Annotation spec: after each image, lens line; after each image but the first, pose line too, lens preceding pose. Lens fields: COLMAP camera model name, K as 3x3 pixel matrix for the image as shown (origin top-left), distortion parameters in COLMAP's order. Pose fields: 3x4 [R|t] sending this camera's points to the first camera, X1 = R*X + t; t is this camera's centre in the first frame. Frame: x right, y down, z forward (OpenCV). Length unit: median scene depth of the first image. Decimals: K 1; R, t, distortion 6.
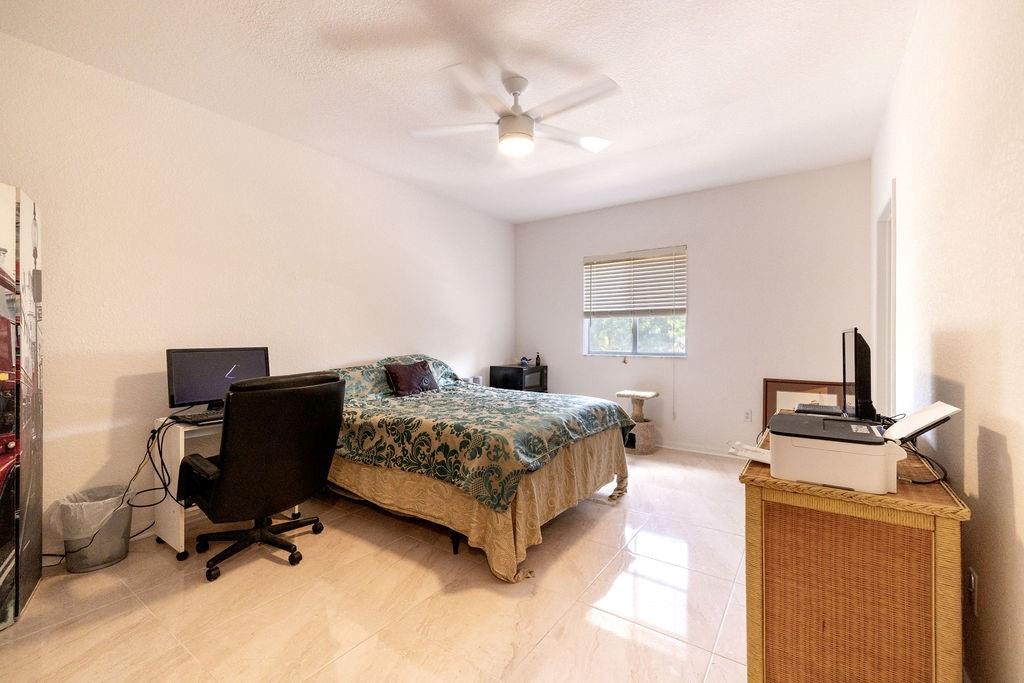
lens RADIAL K [[433.3, 0, 507.5], [0, 433.3, 339.0], [0, 0, 1]] dist [-0.001476, 0.000558]
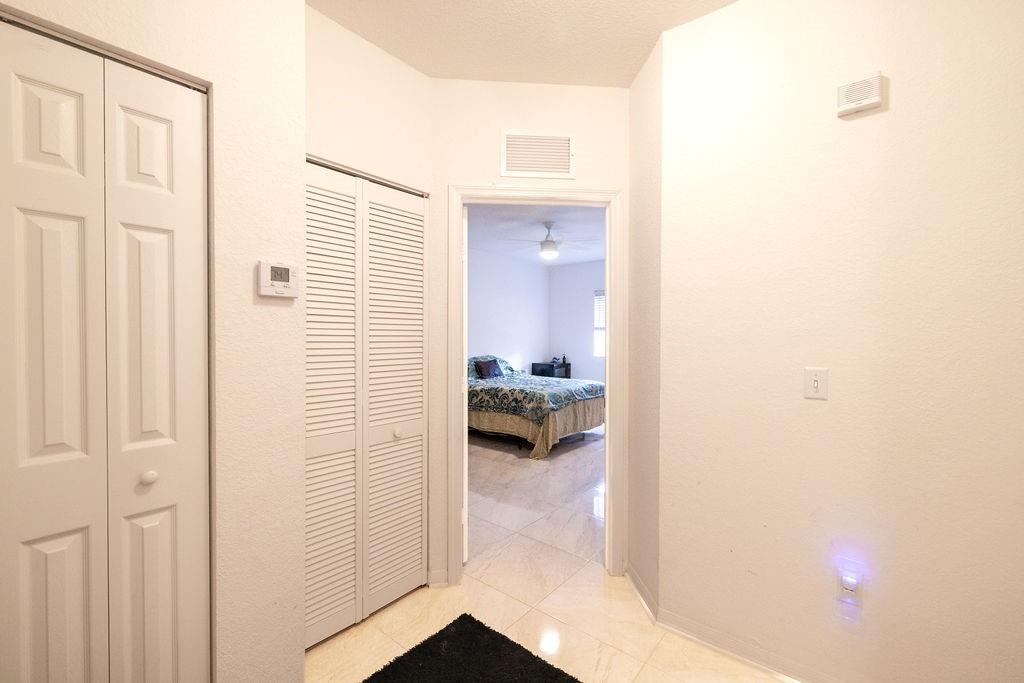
lens RADIAL K [[433.3, 0, 515.0], [0, 433.3, 338.7], [0, 0, 1]] dist [-0.001476, 0.000558]
pose [[0.998171, 0.002536, -0.060400, -0.016442], [-0.002429, 0.999995, 0.001834, -0.050290], [0.060405, -0.001684, 0.998173, -1.036621]]
